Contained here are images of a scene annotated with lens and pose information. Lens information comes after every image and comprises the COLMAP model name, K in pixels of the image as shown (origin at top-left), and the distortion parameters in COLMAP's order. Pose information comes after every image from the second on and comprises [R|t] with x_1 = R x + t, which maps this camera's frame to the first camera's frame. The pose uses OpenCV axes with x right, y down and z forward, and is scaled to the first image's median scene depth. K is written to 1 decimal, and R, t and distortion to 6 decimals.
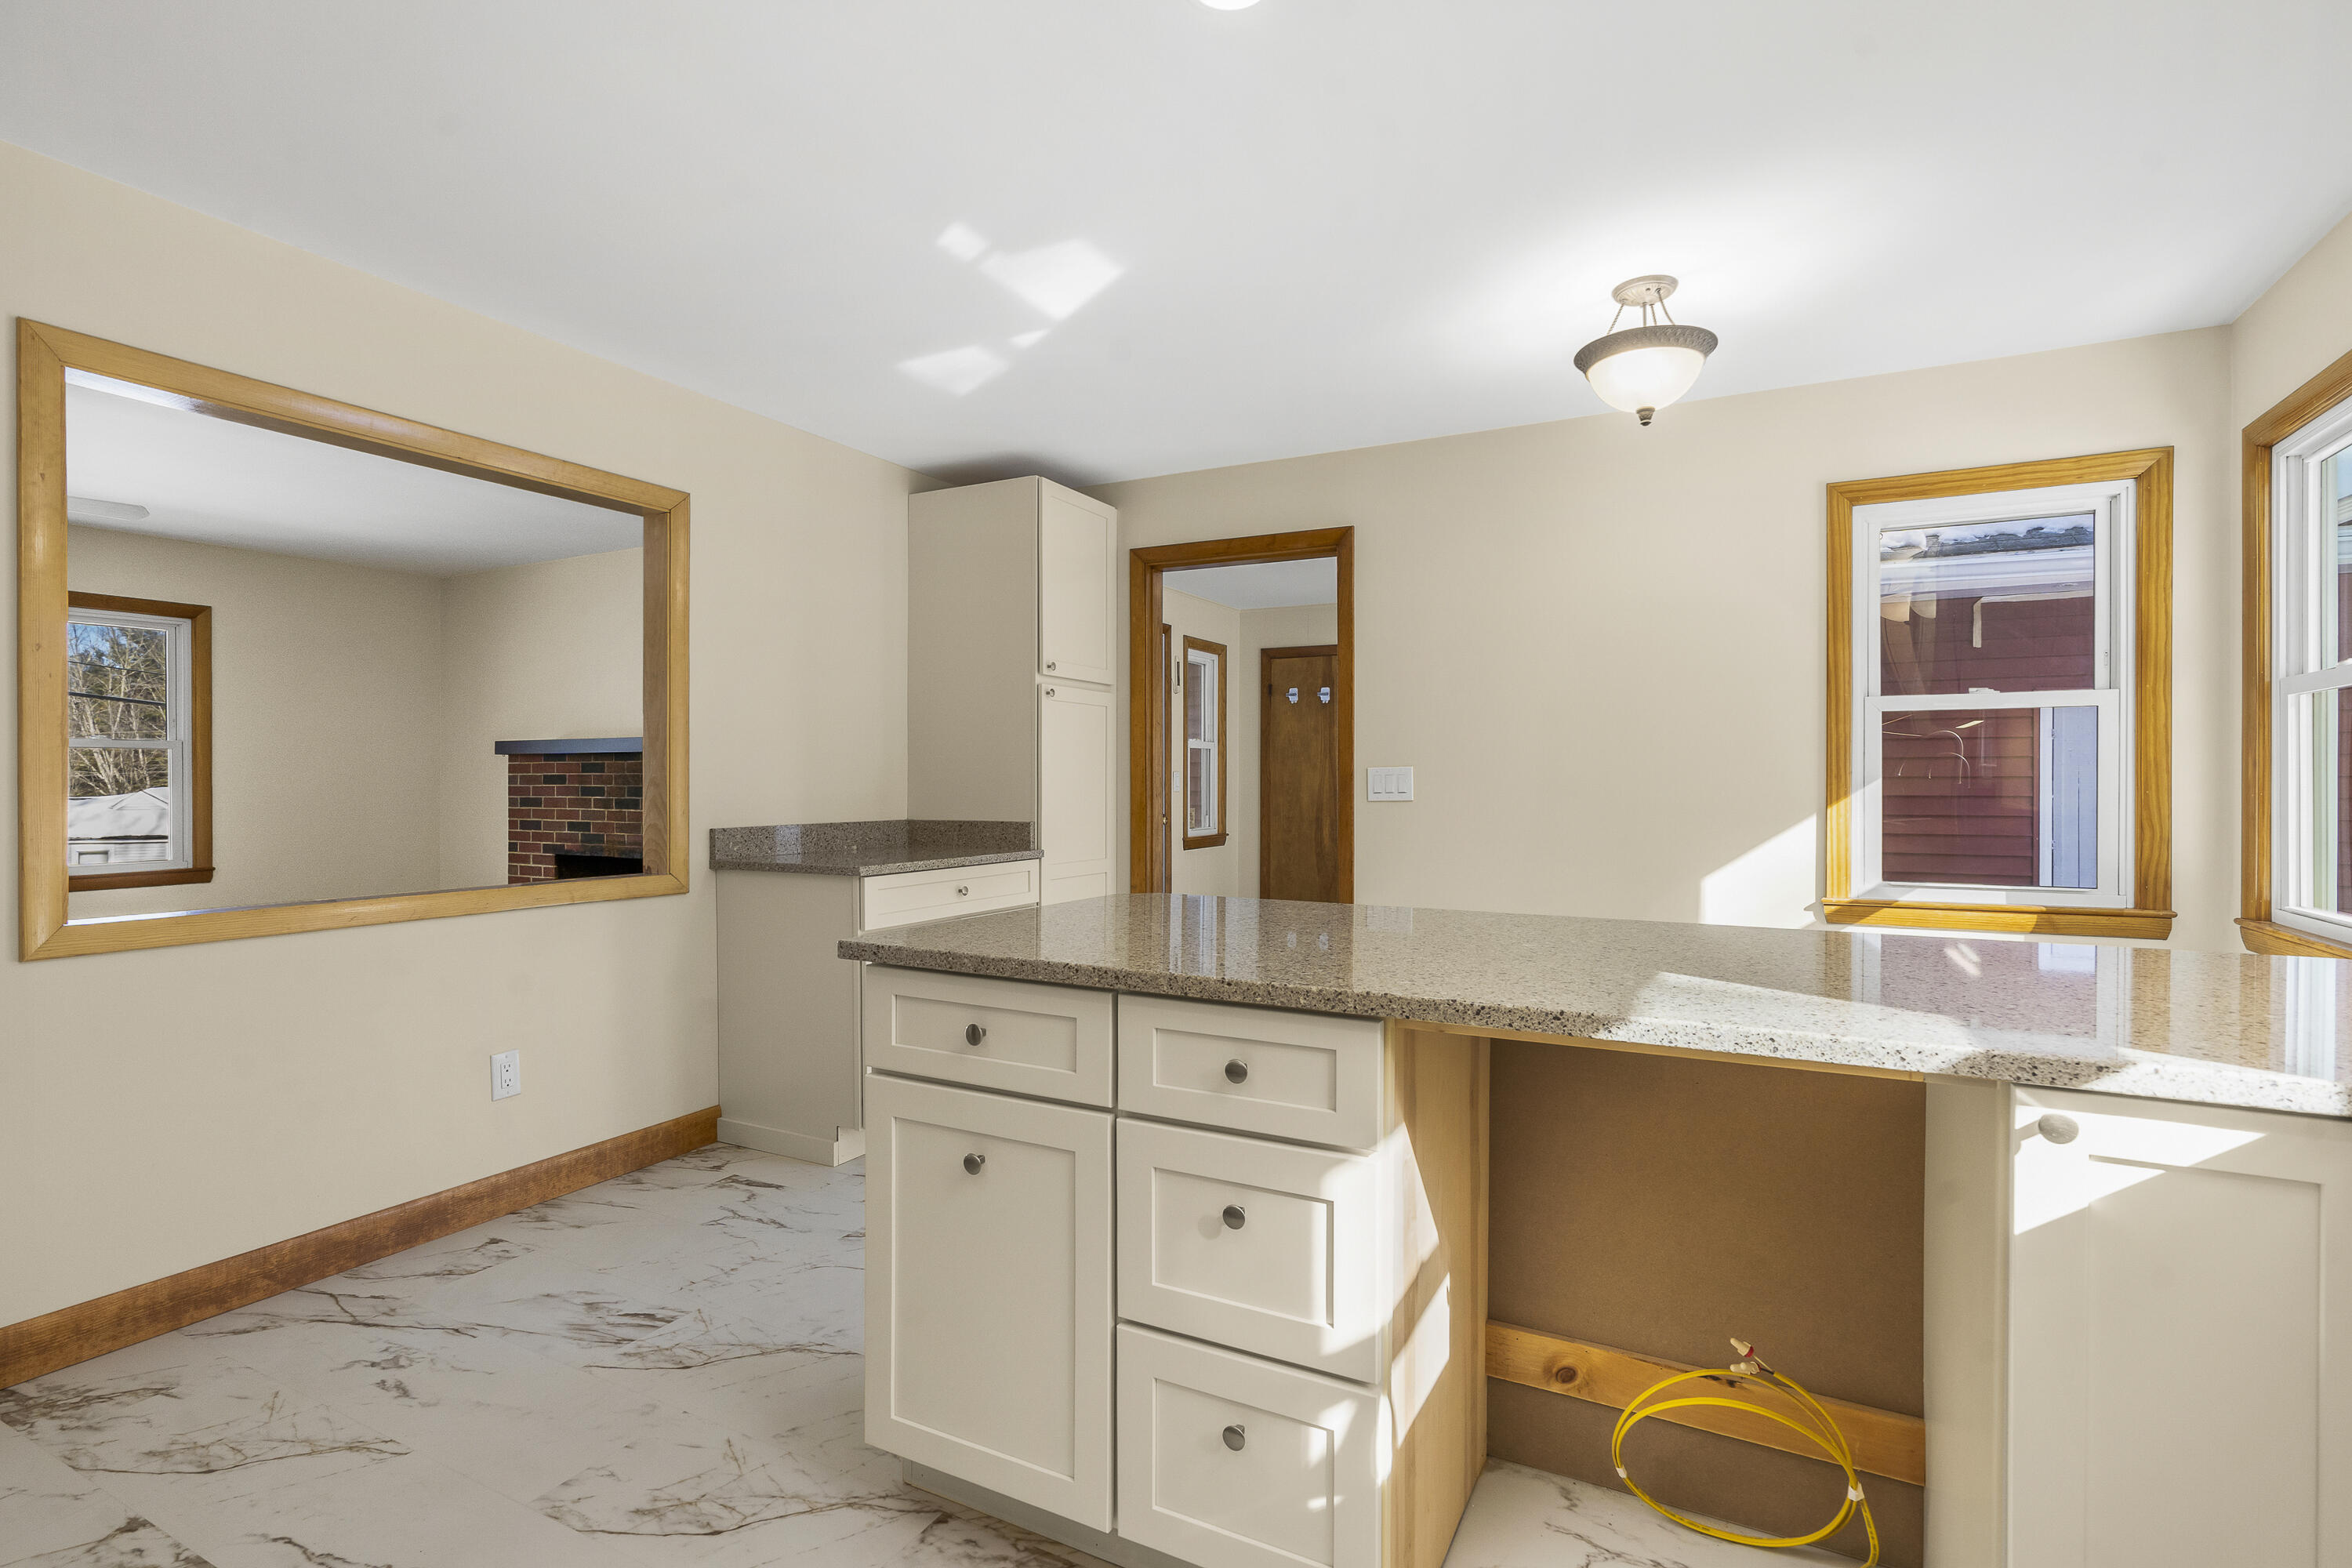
lens RADIAL K [[1126.5, 0, 1183.8], [0, 1126.5, 777.8], [0, 0, 1]] dist [-0.002115, -0.000758]
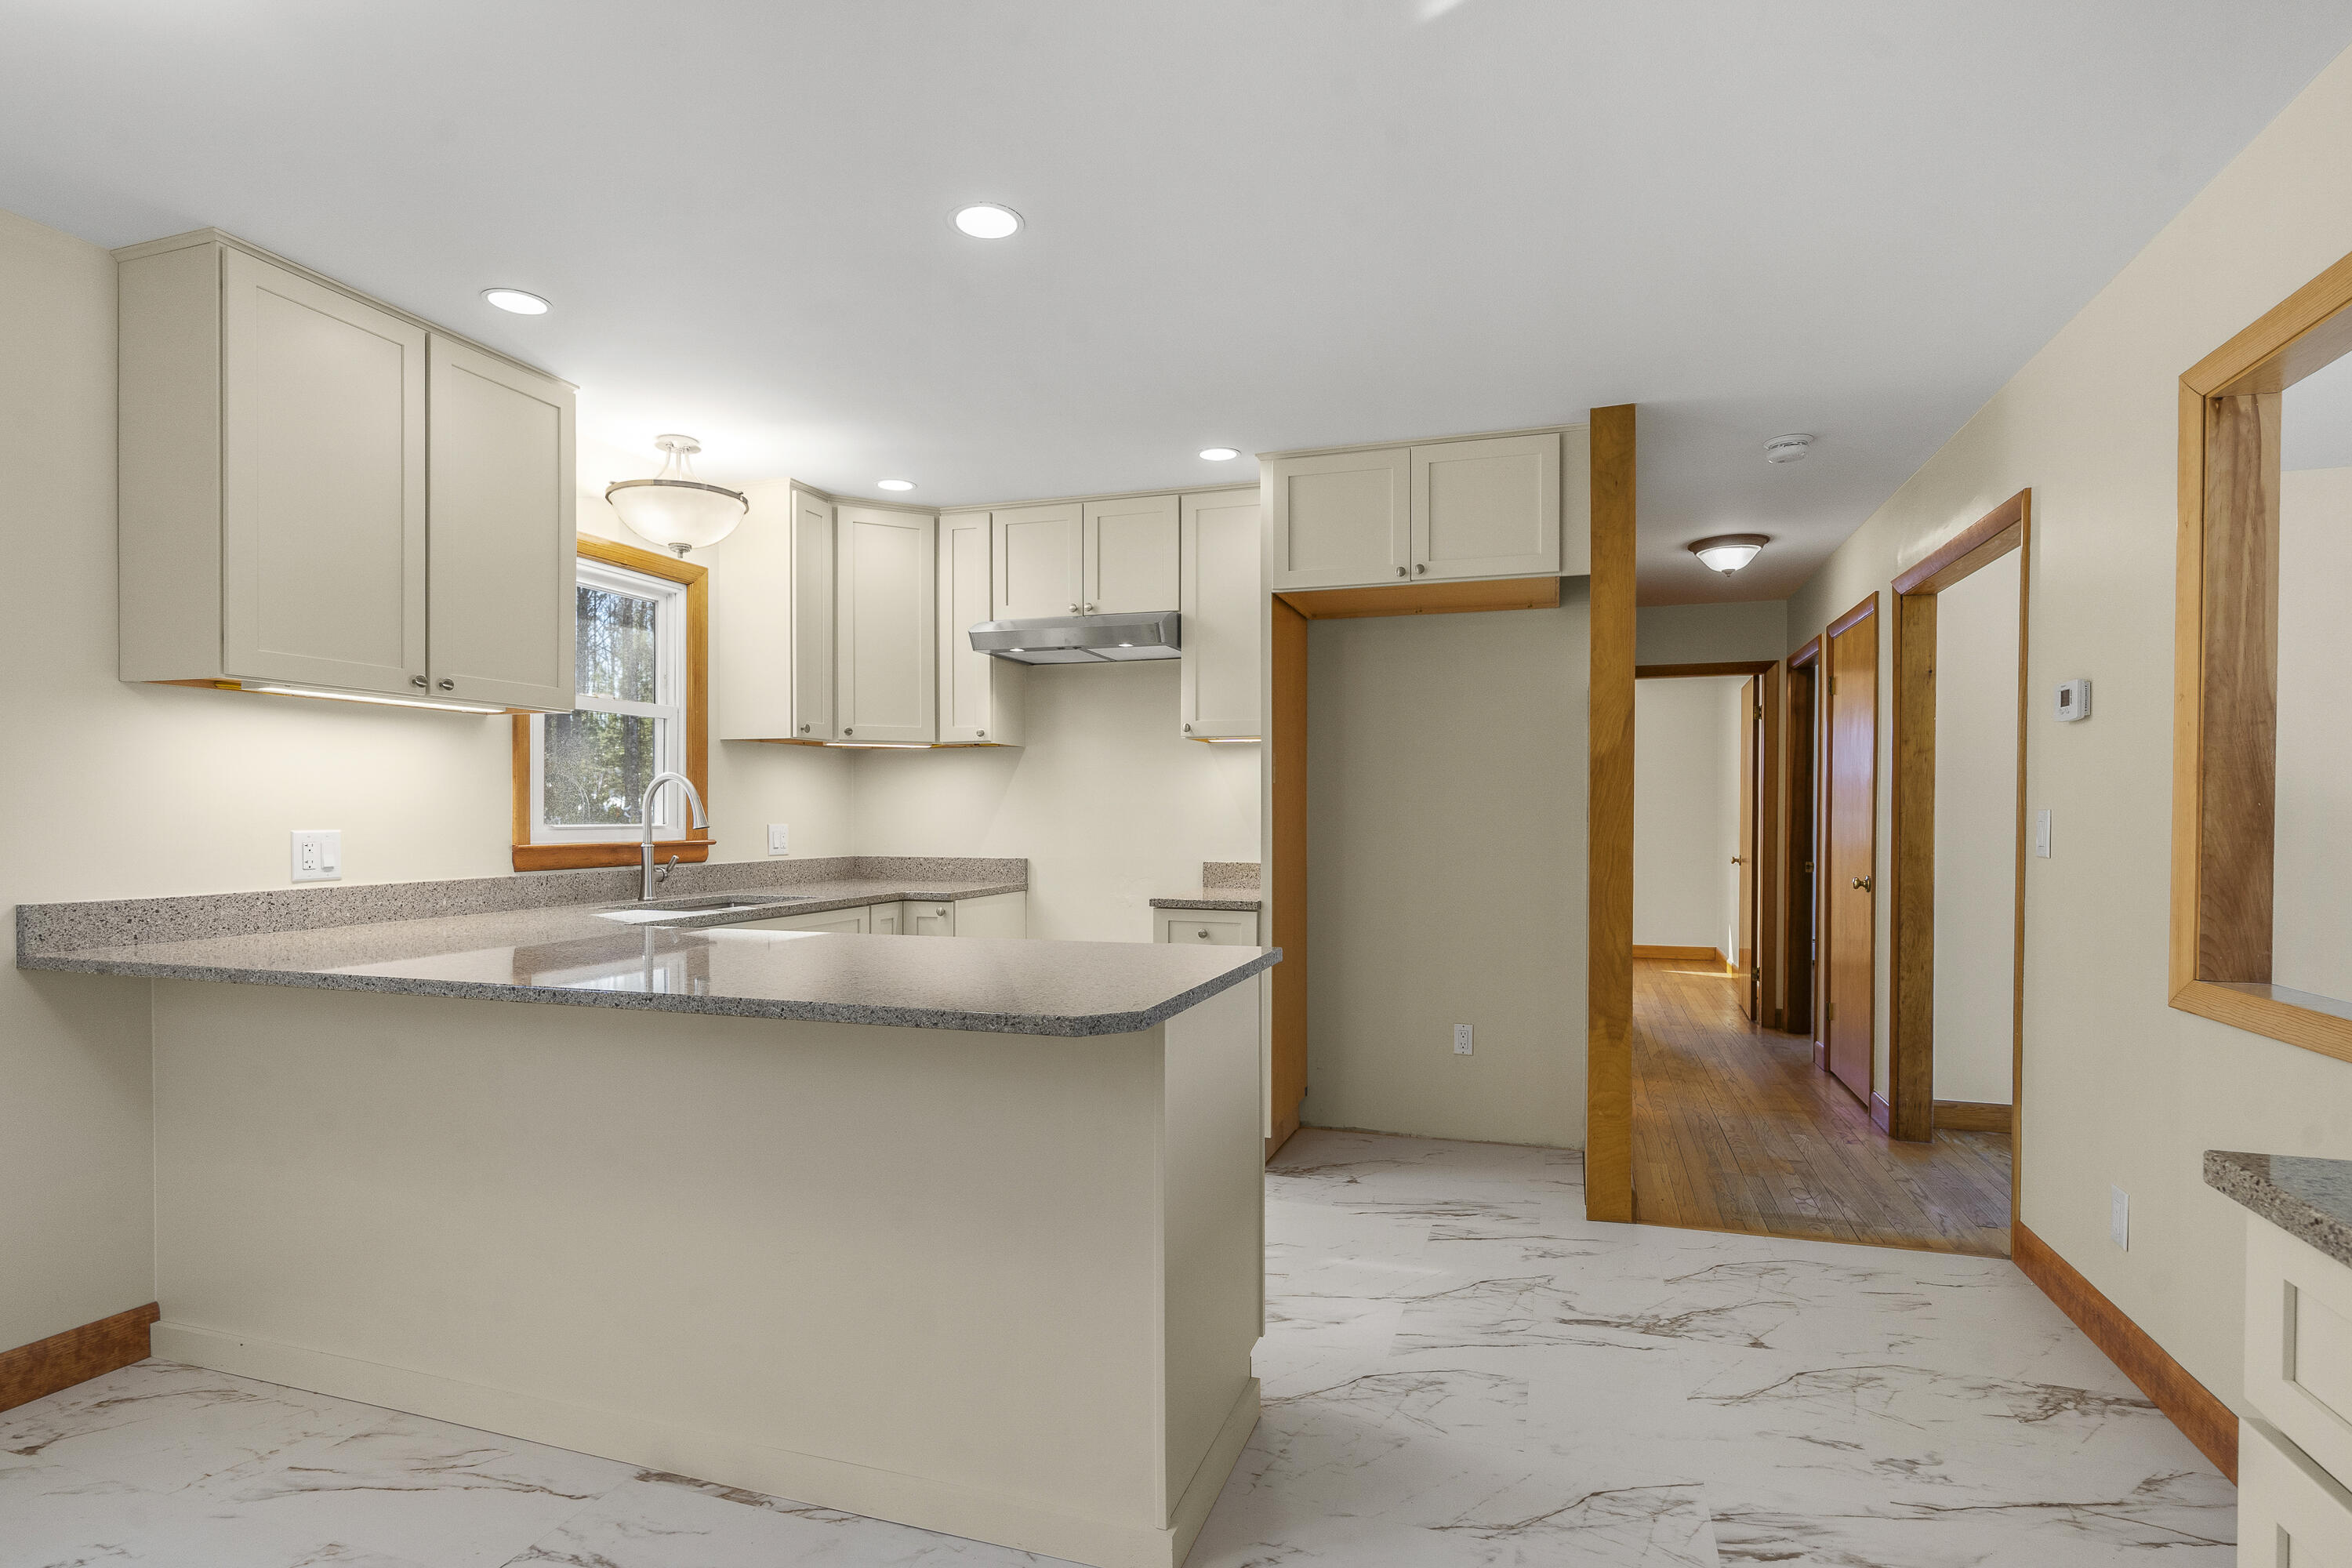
lens RADIAL K [[1182.6, 0, 1176.2], [0, 1182.6, 828.1], [0, 0, 1]] dist [-0.007587, 0.003097]
pose [[-0.988196, 0.001243, -0.153189, 0.009662], [0.000253, 0.999979, 0.006480, -0.002386], [0.153193, 0.006364, -0.988176, 0.691590]]
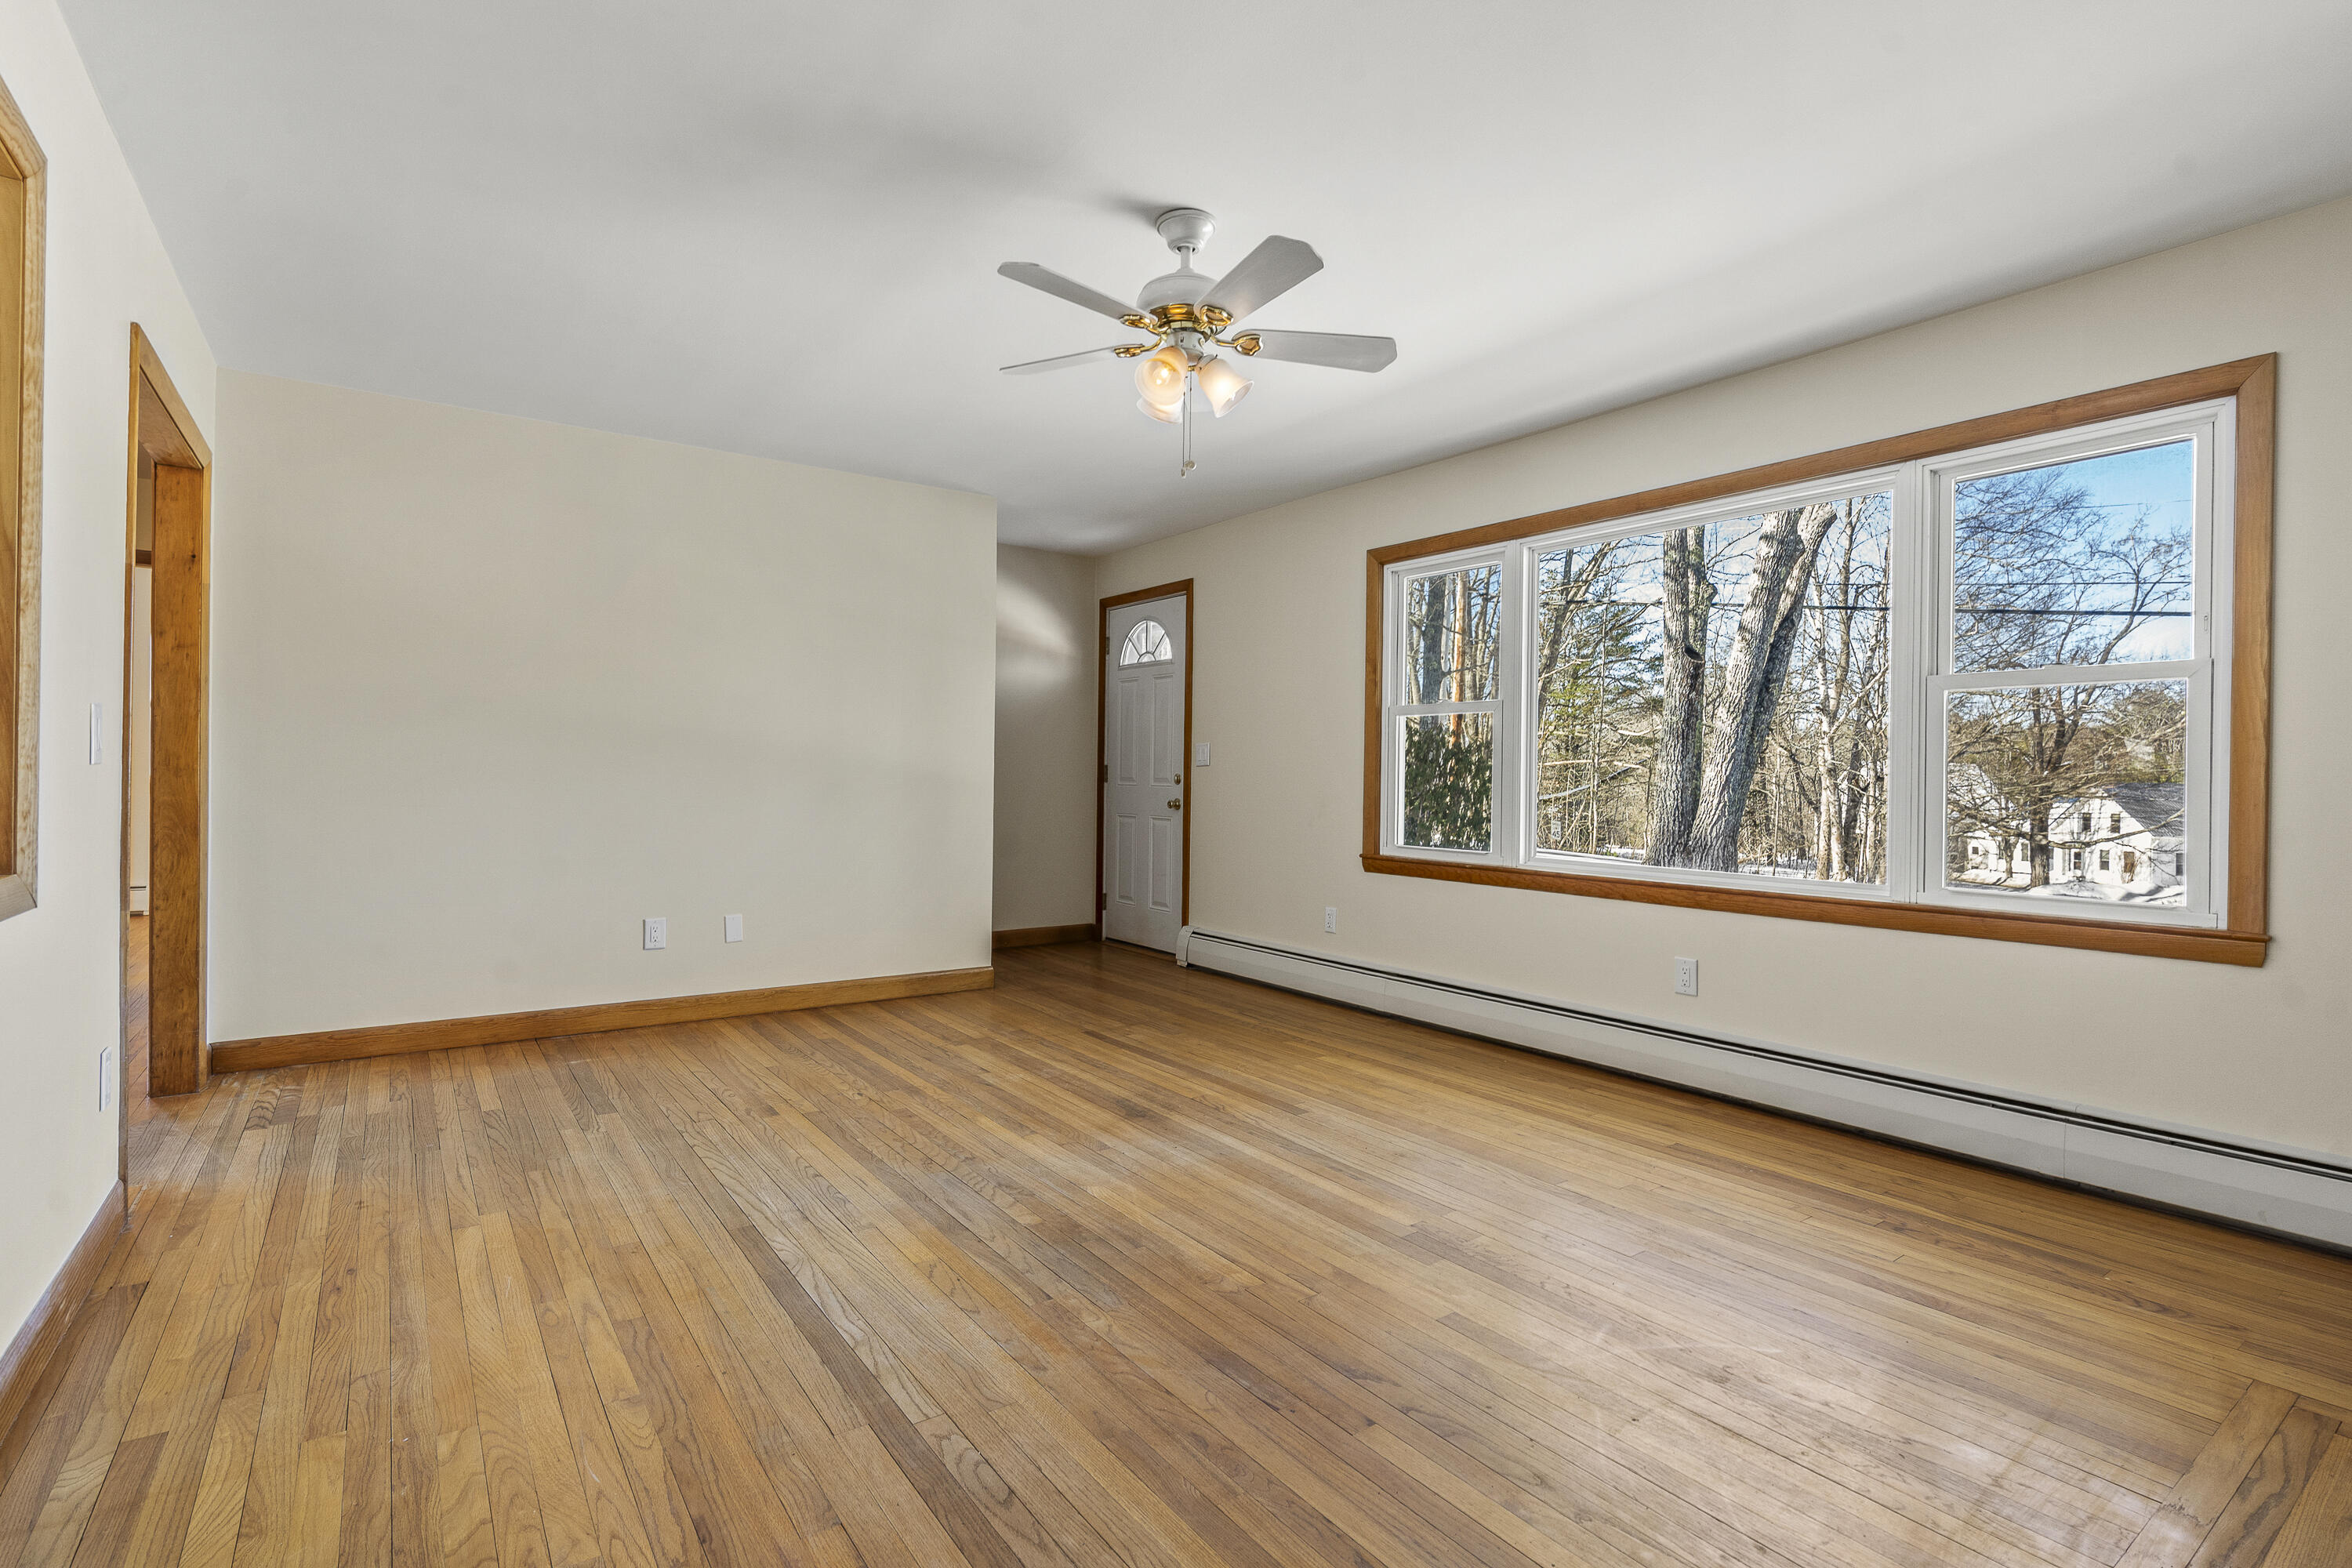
lens RADIAL K [[1081.3, 0, 1167.8], [0, 1081.3, 785.9], [0, 0, 1]] dist [-0.008432, 0.002182]
pose [[-0.455001, 0.005788, -0.890472, -0.276226], [-0.008278, 0.999908, 0.010729, 0.019233], [0.890453, 0.012254, -0.454911, 0.780436]]
